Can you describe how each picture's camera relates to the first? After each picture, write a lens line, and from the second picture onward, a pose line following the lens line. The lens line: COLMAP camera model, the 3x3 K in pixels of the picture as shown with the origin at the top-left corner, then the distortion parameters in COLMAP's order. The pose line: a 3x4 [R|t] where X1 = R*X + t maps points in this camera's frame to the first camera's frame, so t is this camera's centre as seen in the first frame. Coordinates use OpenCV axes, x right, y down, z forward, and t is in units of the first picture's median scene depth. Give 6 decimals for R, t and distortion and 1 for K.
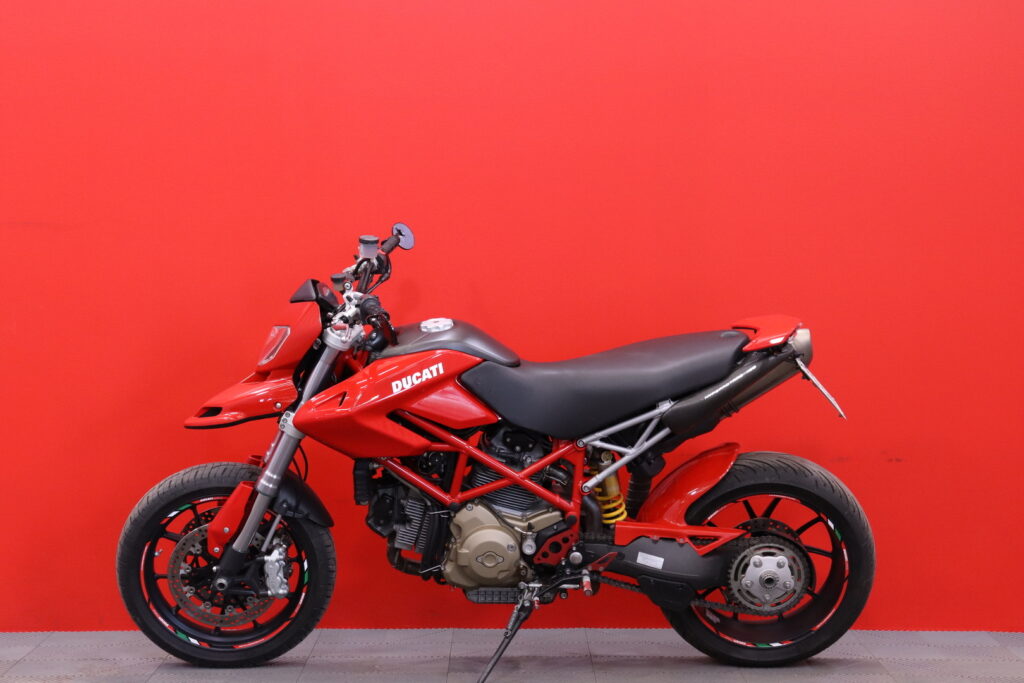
lens RADIAL K [[1983.4, 0, 512.0], [0, 1983.4, 341.5], [0, 0, 1]] dist [0.212974, 0.214040]
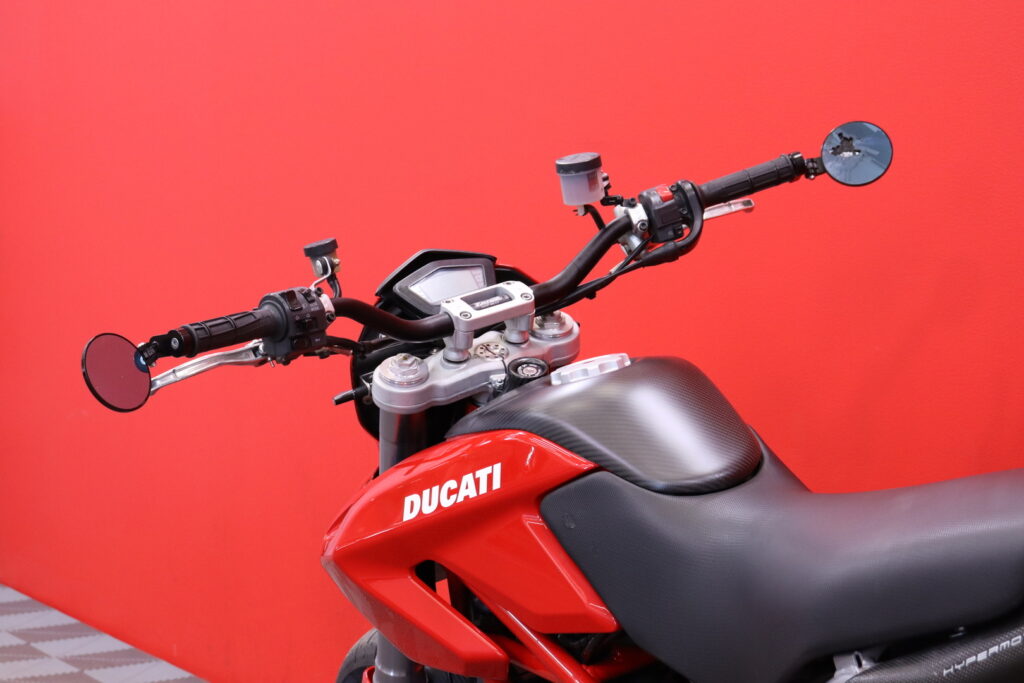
lens RADIAL K [[2300.0, 0, 512.0], [0, 2300.0, 341.5], [0, 0, 1]] dist [0.341669, 0.148379]
pose [[0.484909, 0.059272, -0.872554, 0.362576], [-0.043754, 0.998096, 0.043484, -0.033469], [0.873469, 0.017092, 0.486579, 0.743924]]
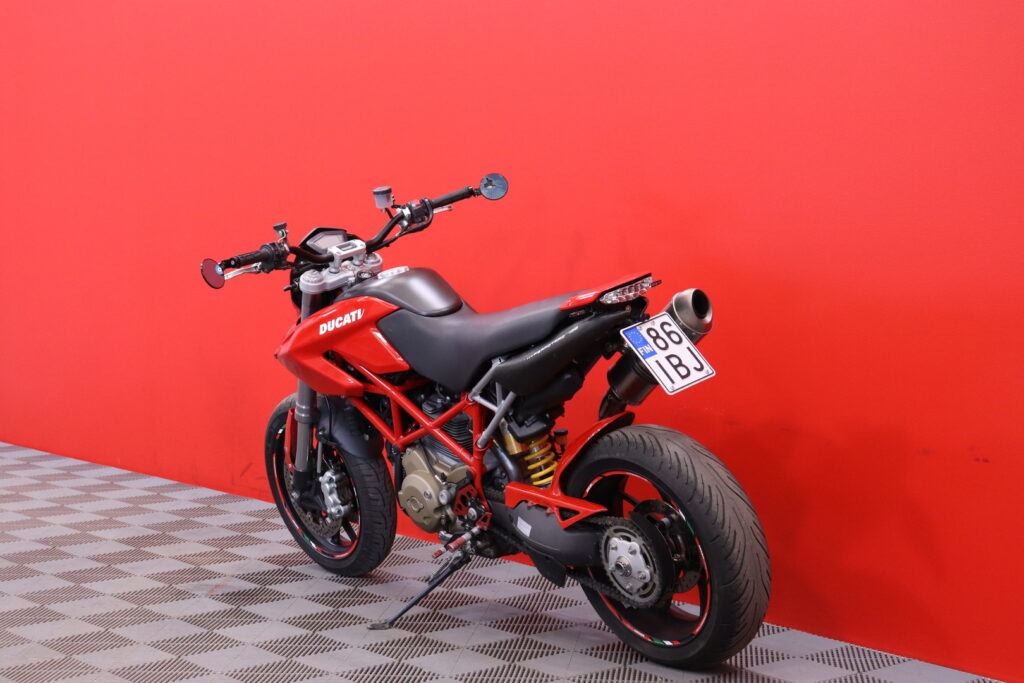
lens RADIAL K [[1846.7, 0, 512.0], [0, 1846.7, 341.5], [0, 0, 1]] dist [0.205538, -0.034095]
pose [[0.621159, 0.055545, -0.781713, 0.744989], [-0.032020, 0.998451, 0.045501, -0.018065], [0.783030, -0.003233, 0.621976, 0.442213]]
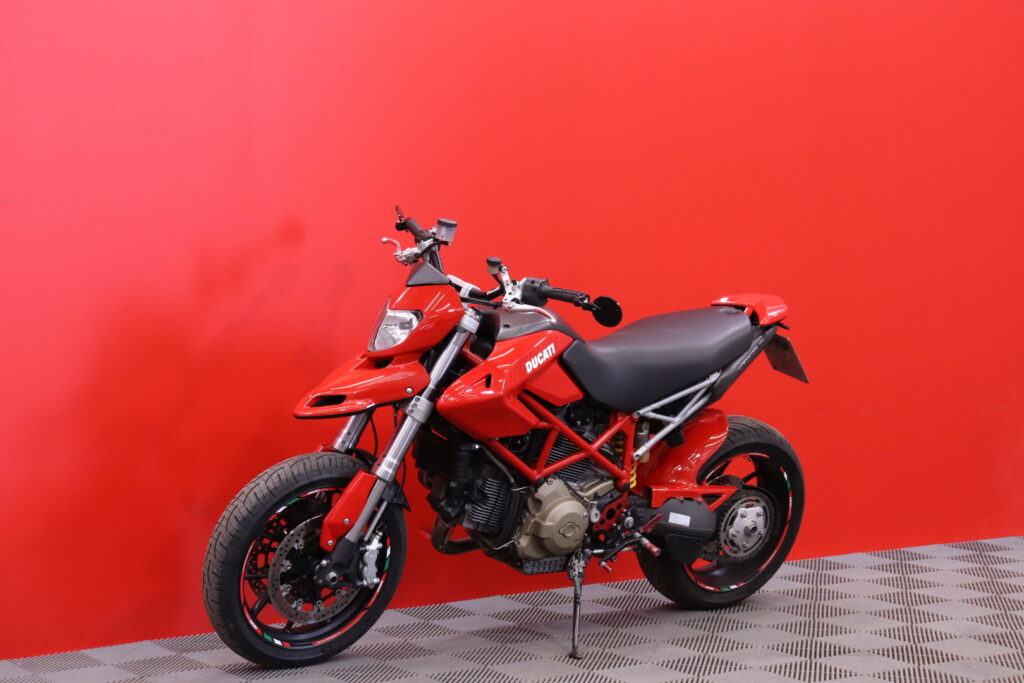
lens RADIAL K [[1983.4, 0, 512.0], [0, 1983.4, 341.5], [0, 0, 1]] dist [0.212974, 0.214040]
pose [[0.816832, -0.026083, 0.576286, -0.626327], [0.021236, 0.999660, 0.015146, -0.005923], [-0.576485, -0.000134, 0.817108, 0.159943]]
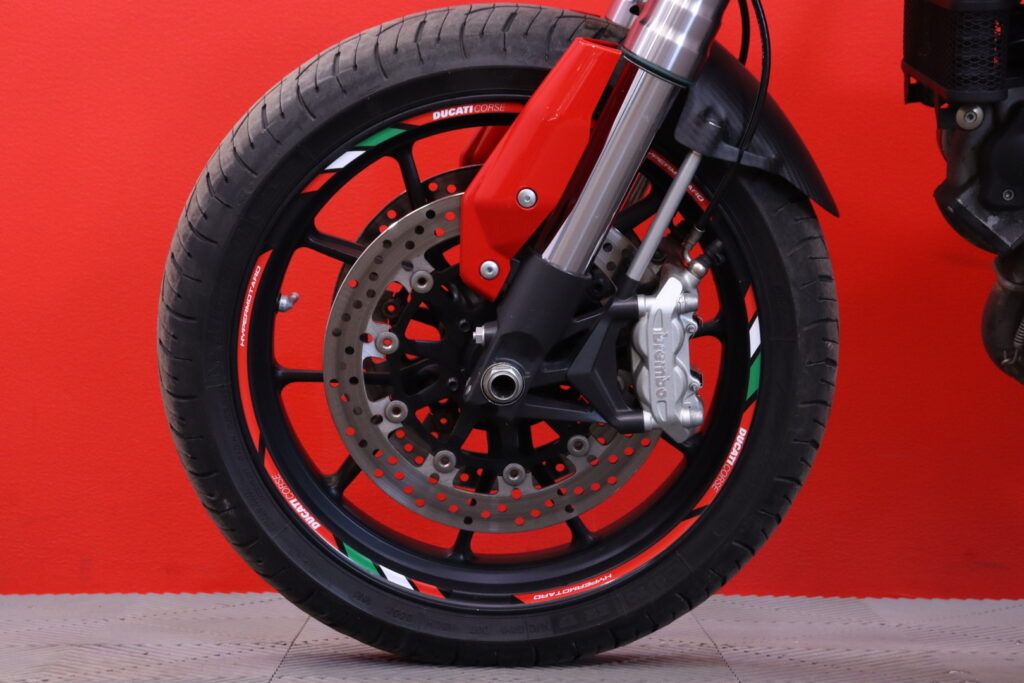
lens RADIAL K [[2300.0, 0, 512.0], [0, 2300.0, 341.5], [0, 0, 1]] dist [0.341669, 0.148379]
pose [[0.999941, 0.005139, 0.009521, -0.146988], [-0.004761, 0.999214, -0.039366, 0.128807], [-0.009716, 0.039318, 0.999180, 0.642237]]
